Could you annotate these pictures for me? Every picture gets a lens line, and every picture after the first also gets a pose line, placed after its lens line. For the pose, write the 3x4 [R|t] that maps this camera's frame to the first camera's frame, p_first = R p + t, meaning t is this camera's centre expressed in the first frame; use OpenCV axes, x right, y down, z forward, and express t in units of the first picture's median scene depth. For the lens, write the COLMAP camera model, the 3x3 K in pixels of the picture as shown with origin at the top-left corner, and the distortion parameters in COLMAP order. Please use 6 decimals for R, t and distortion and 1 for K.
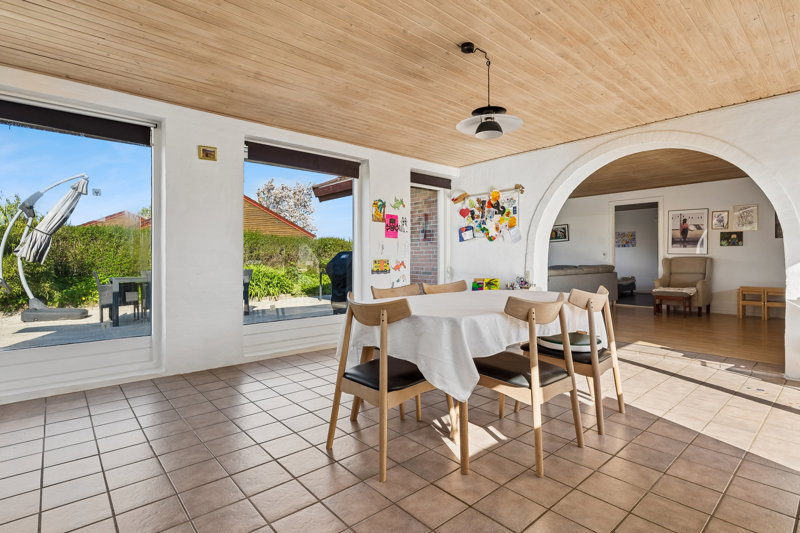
lens RADIAL K [[402.5, 0, 399.8], [0, 402.5, 261.8], [0, 0, 1]] dist [-0.001806, -0.000086]
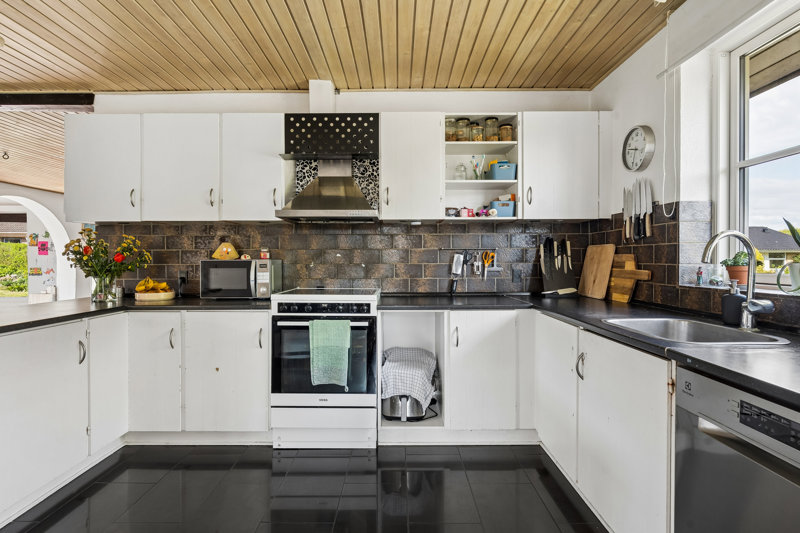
lens RADIAL K [[421.0, 0, 399.9], [0, 421.0, 266.2], [0, 0, 1]] dist [0.000193, 0.001582]
pose [[0.756354, 0.012877, -0.654036, 2.323481], [-0.008242, 0.999914, 0.010155, -0.042417], [0.654111, -0.002290, 0.756395, 0.639457]]
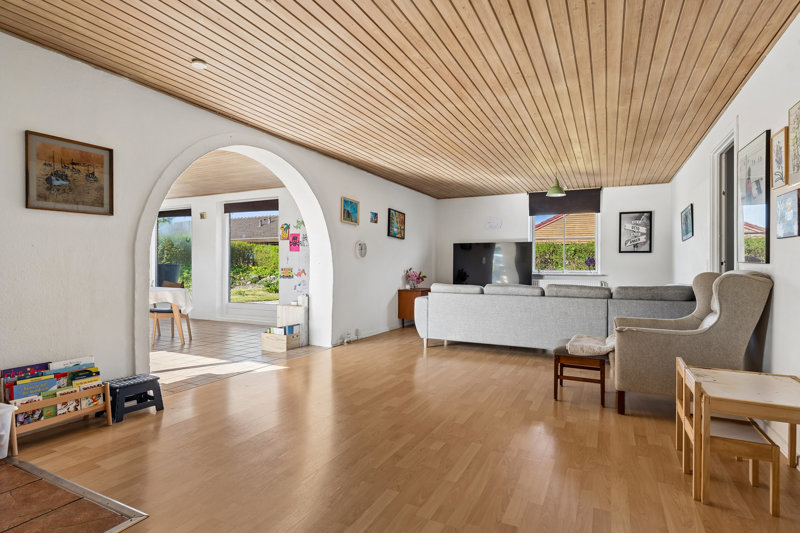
lens RADIAL K [[421.0, 0, 396.9], [0, 421.0, 264.8], [0, 0, 1]] dist [0.000193, 0.001582]
pose [[0.381417, 0.004879, -0.924390, 1.375175], [-0.010692, 0.999942, 0.000866, -0.020936], [0.924341, 0.009554, 0.381447, 0.791779]]
